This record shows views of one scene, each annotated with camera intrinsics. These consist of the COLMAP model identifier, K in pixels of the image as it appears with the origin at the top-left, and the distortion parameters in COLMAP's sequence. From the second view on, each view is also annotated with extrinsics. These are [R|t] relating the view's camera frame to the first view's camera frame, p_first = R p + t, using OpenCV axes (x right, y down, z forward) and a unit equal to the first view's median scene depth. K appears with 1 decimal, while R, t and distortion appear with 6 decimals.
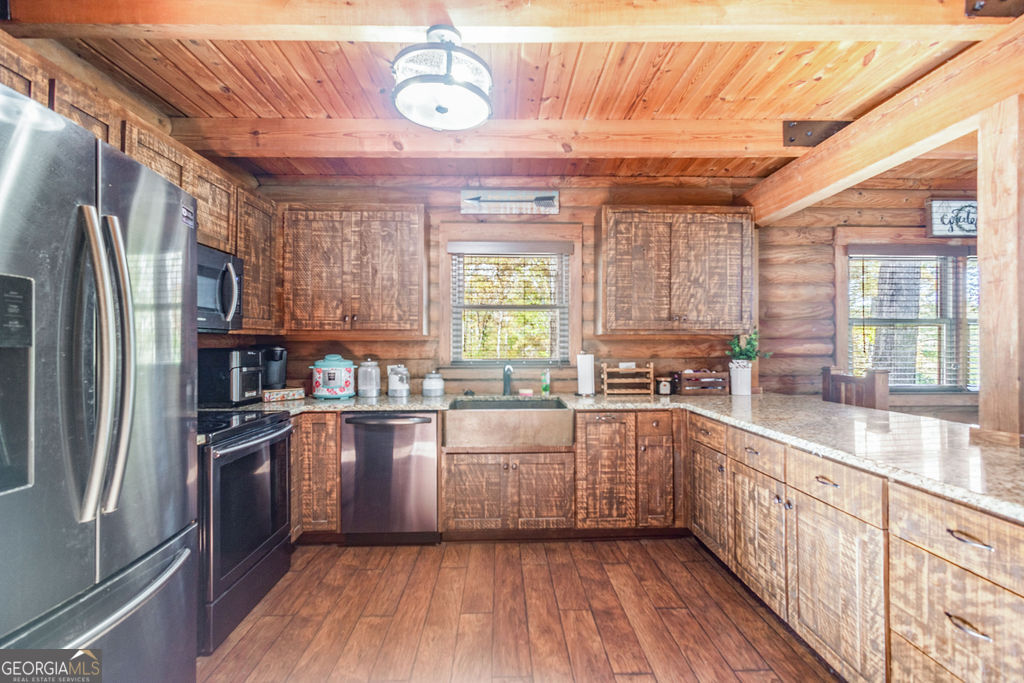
lens RADIAL K [[465.1, 0, 508.1], [0, 465.1, 338.5], [0, 0, 1]] dist [0.001133, -0.000716]
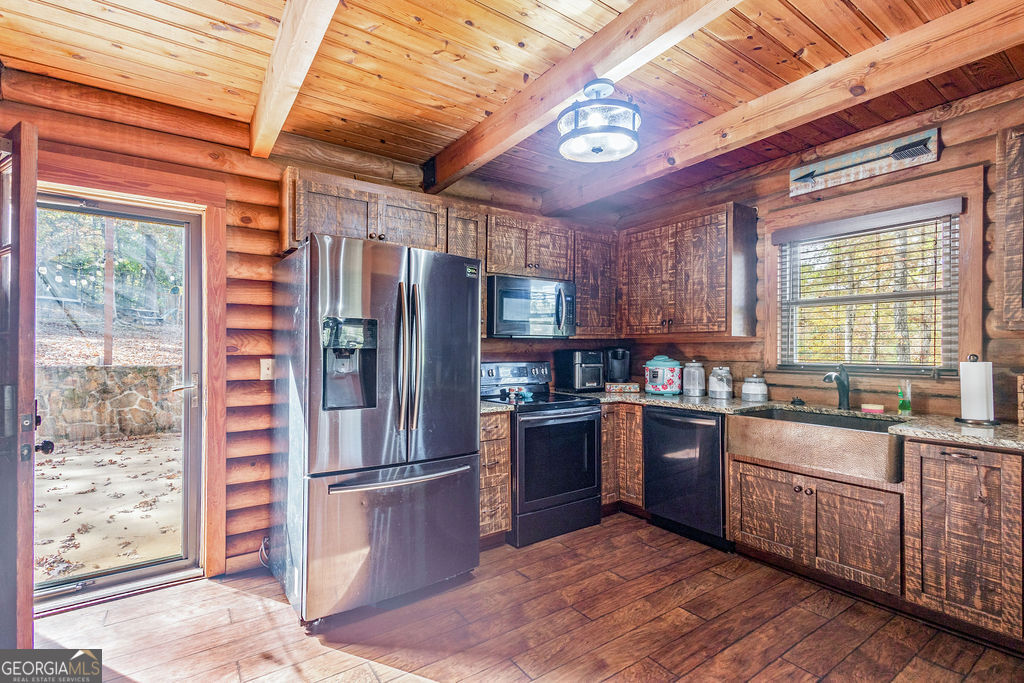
lens RADIAL K [[465.1, 0, 508.1], [0, 465.1, 338.5], [0, 0, 1]] dist [0.001133, -0.000716]
pose [[0.549822, -0.015263, -0.835142, 0.373259], [0.013168, 0.999867, -0.009604, -0.000206], [0.835178, -0.005717, 0.549950, 0.077238]]
